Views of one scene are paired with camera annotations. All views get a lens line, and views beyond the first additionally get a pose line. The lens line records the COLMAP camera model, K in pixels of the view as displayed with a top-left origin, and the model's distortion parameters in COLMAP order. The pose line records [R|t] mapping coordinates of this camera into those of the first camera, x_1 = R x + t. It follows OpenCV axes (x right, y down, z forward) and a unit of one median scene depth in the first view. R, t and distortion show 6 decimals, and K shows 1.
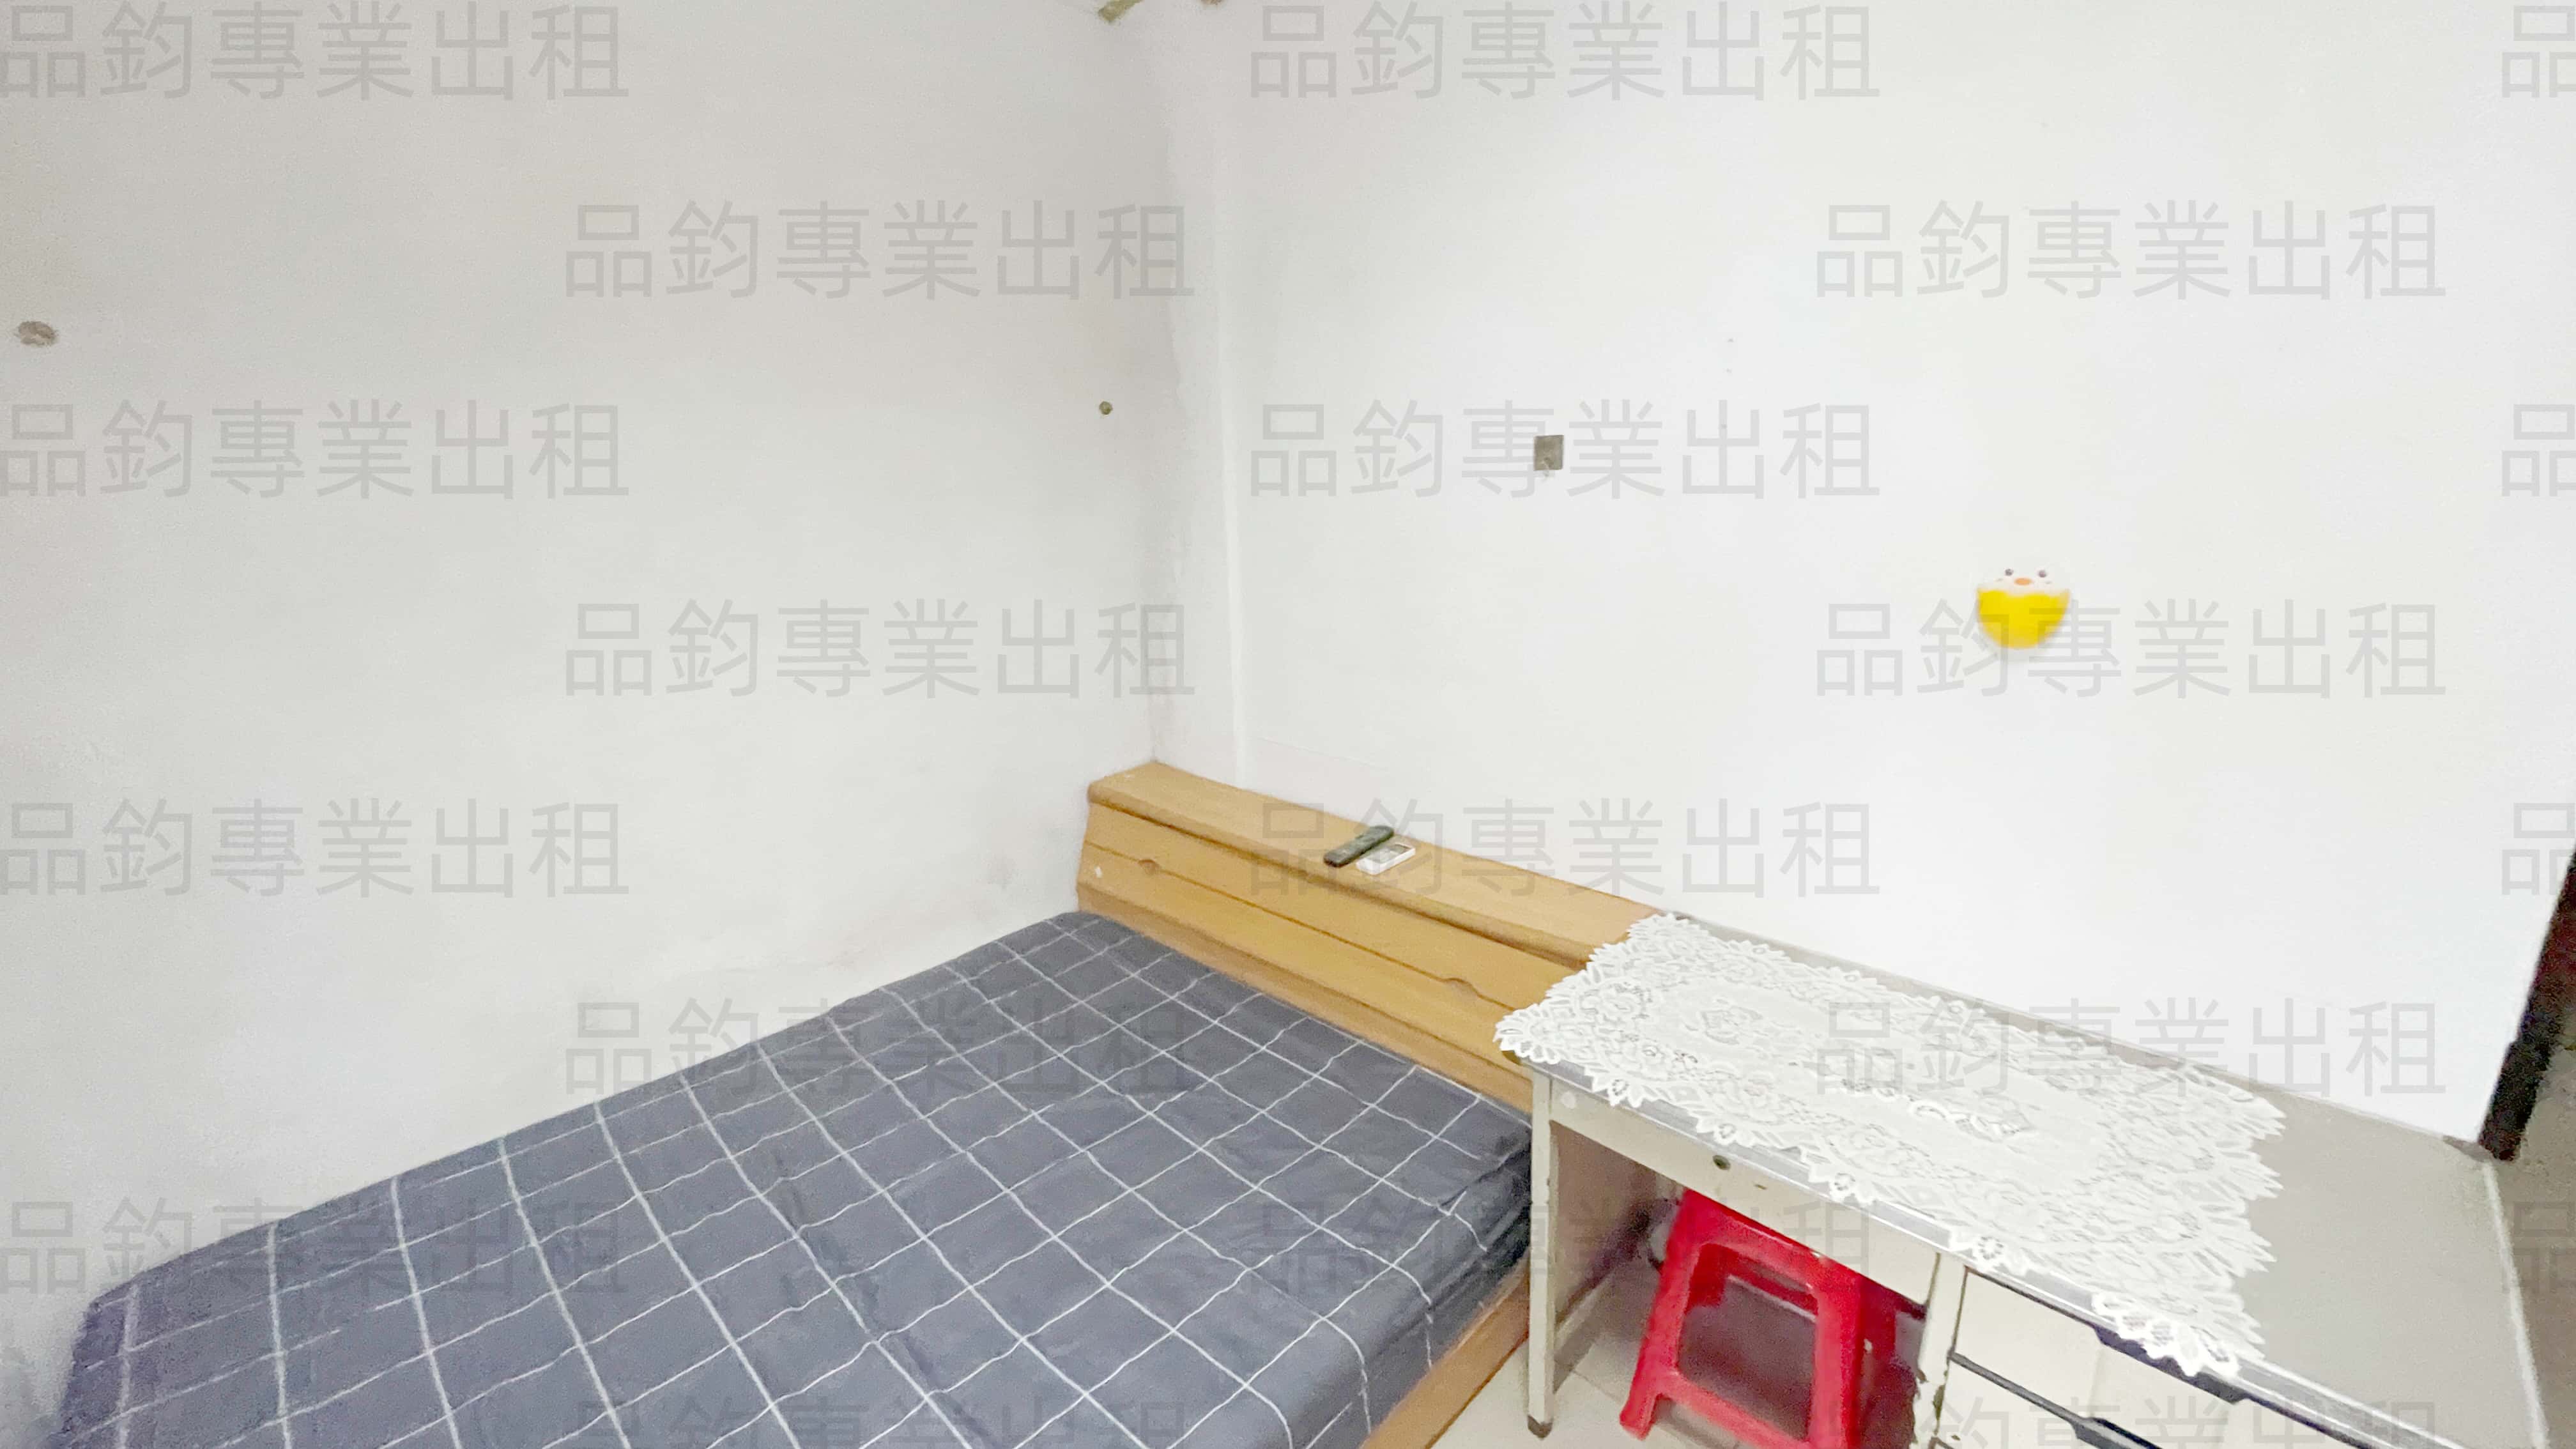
lens RADIAL K [[1039.7, 0, 1288.0], [0, 1039.7, 724.5], [0, 0, 1]] dist [-0.000243, 0.000100]
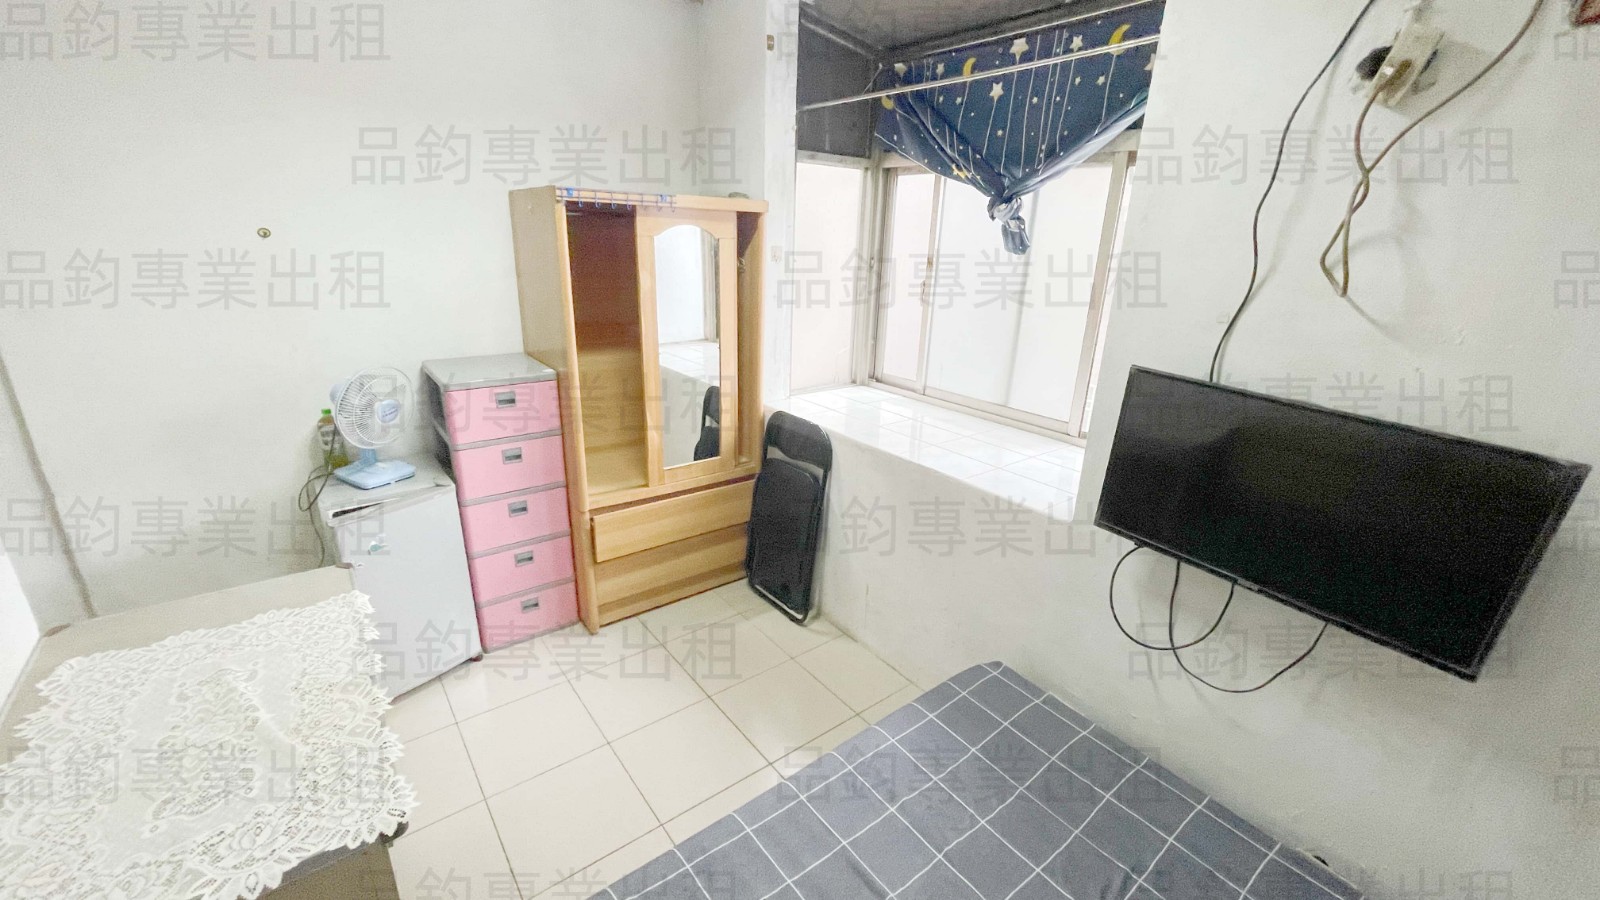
lens RADIAL K [[645.8, 0, 800.0], [0, 645.8, 450.0], [0, 0, 1]] dist [-0.000243, 0.000100]
pose [[1.000000, 0.000173, 0.000082, -0.000148], [-0.000173, 1.000000, -0.000381, 0.383843], [-0.000082, 0.000381, 1.000000, 0.000024]]
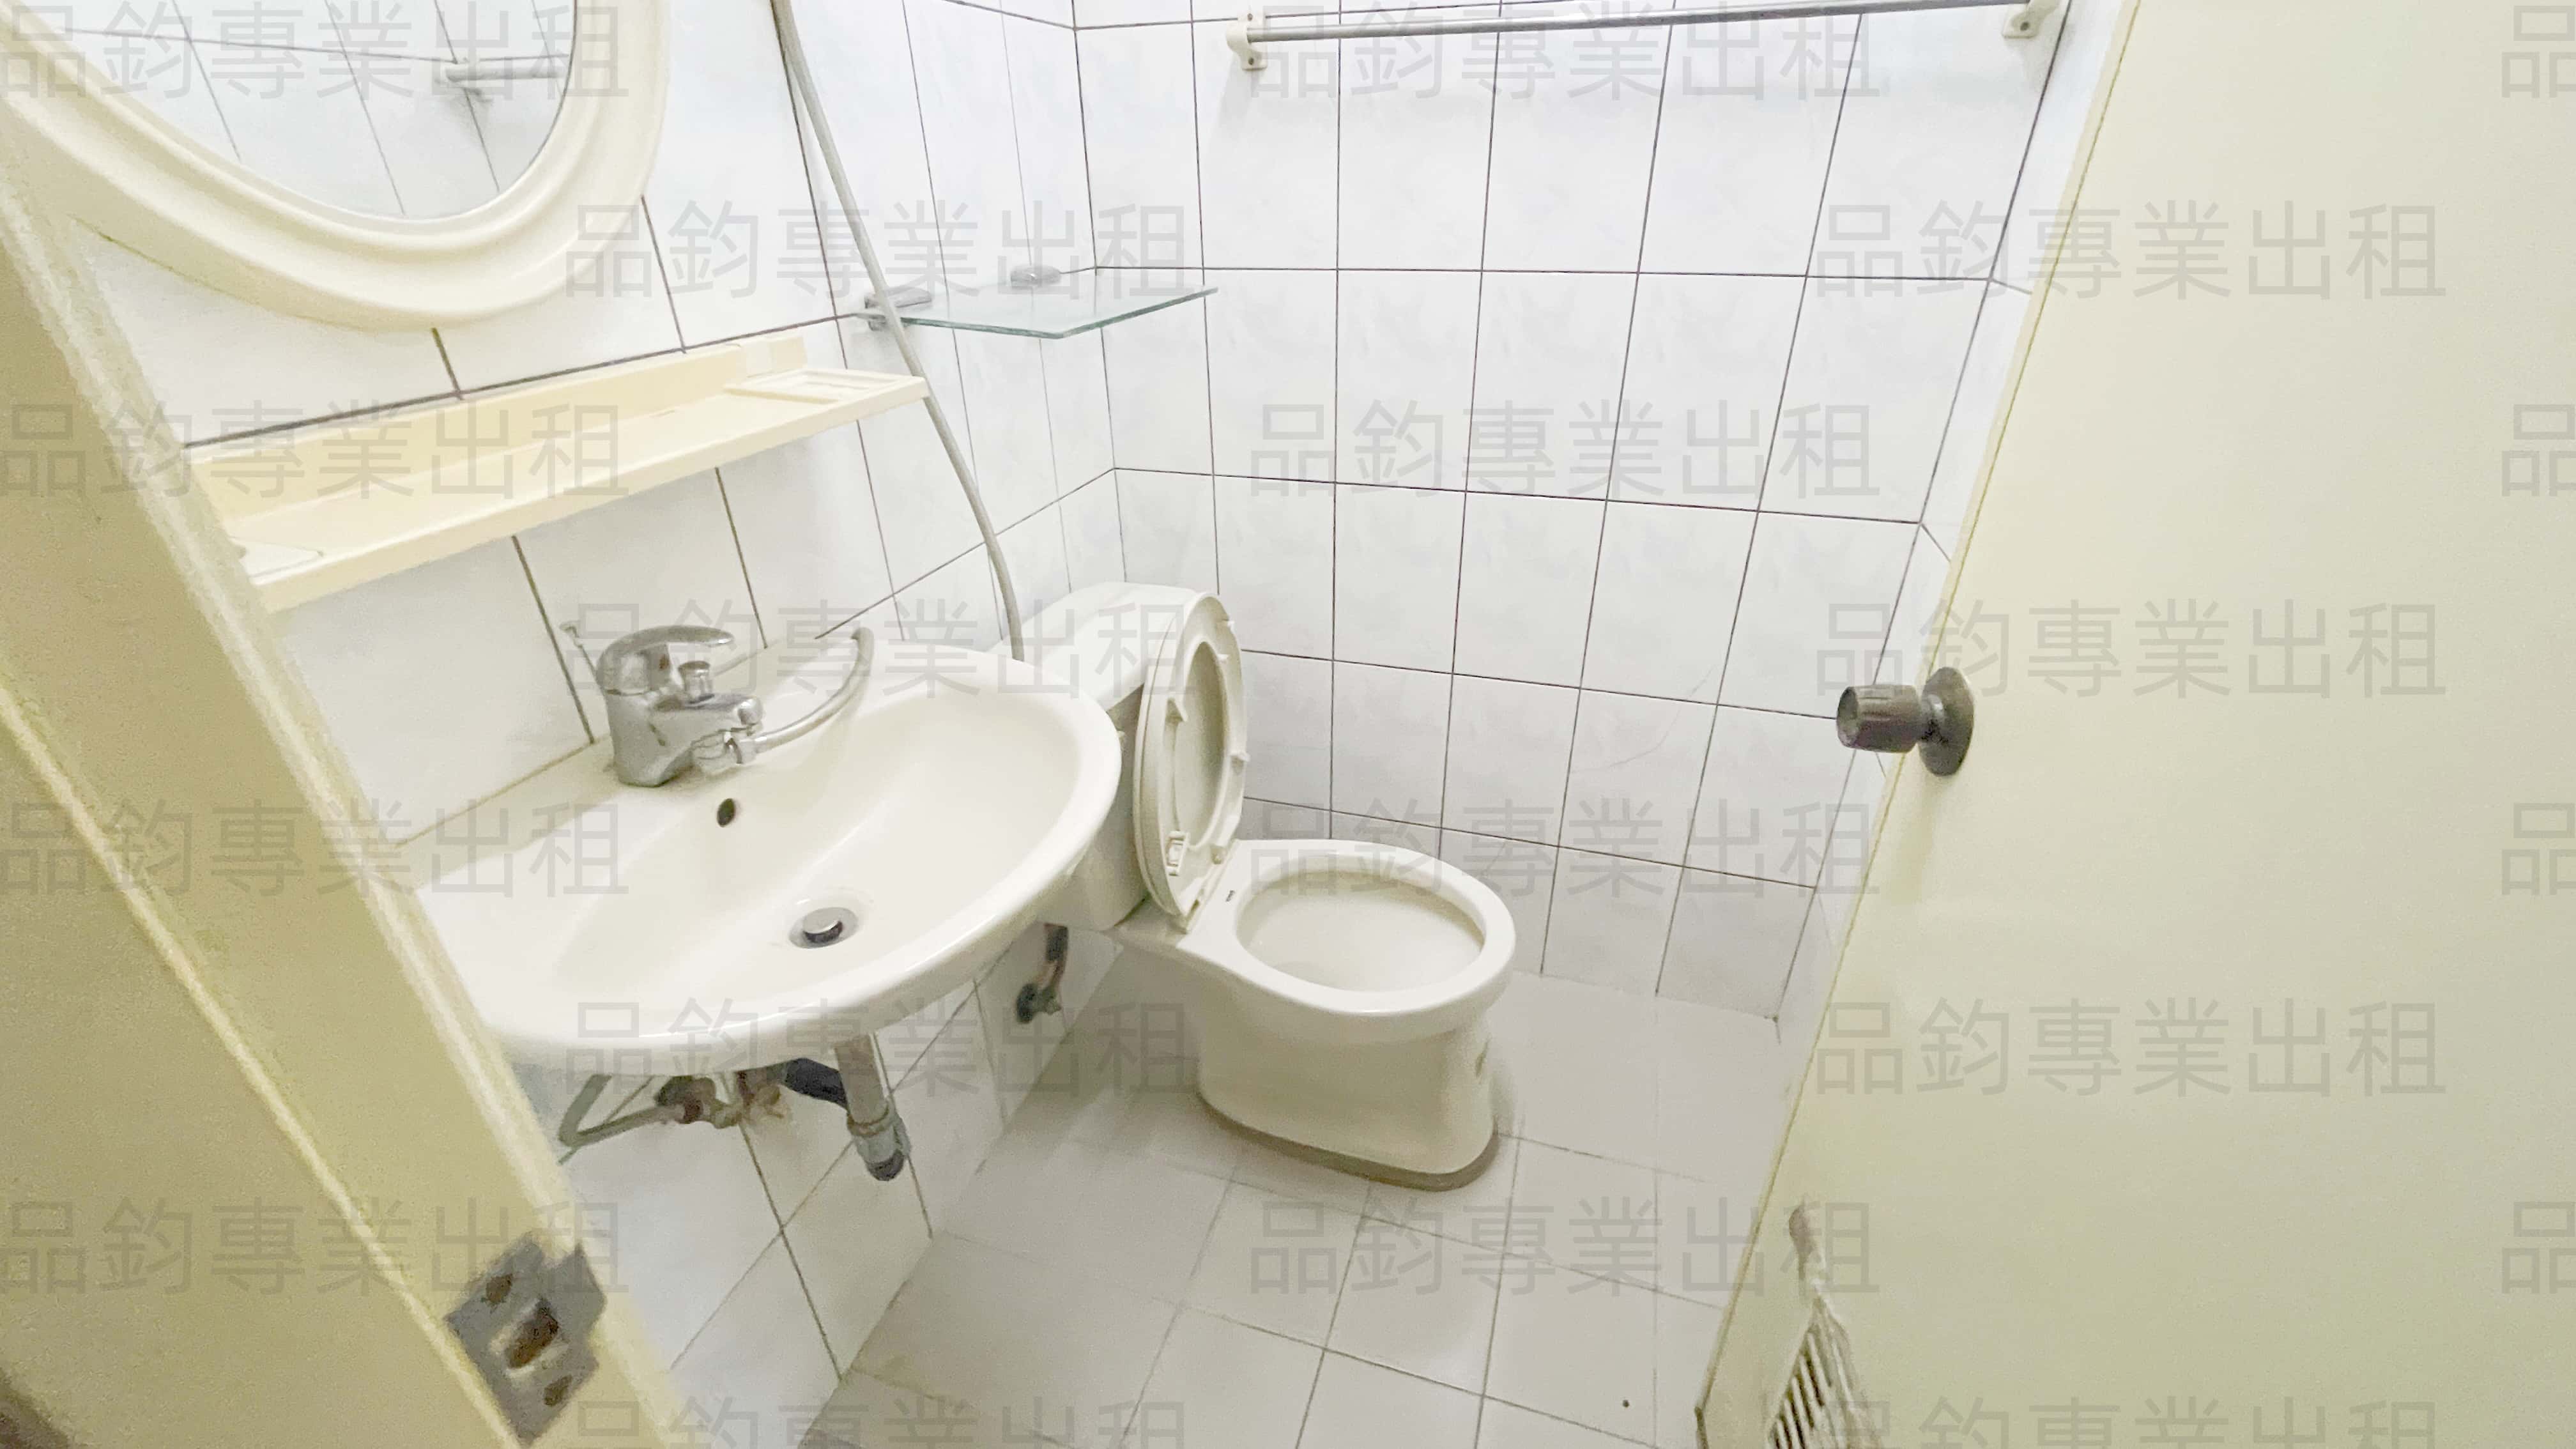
lens RADIAL K [[1039.7, 0, 1288.0], [0, 1039.7, 724.5], [0, 0, 1]] dist [-0.000243, 0.000100]
pose [[1.000000, 0.000040, 0.000064, -0.000205], [-0.000040, 1.000000, -0.000227, -0.382991], [-0.000064, 0.000227, 1.000000, -0.000178]]
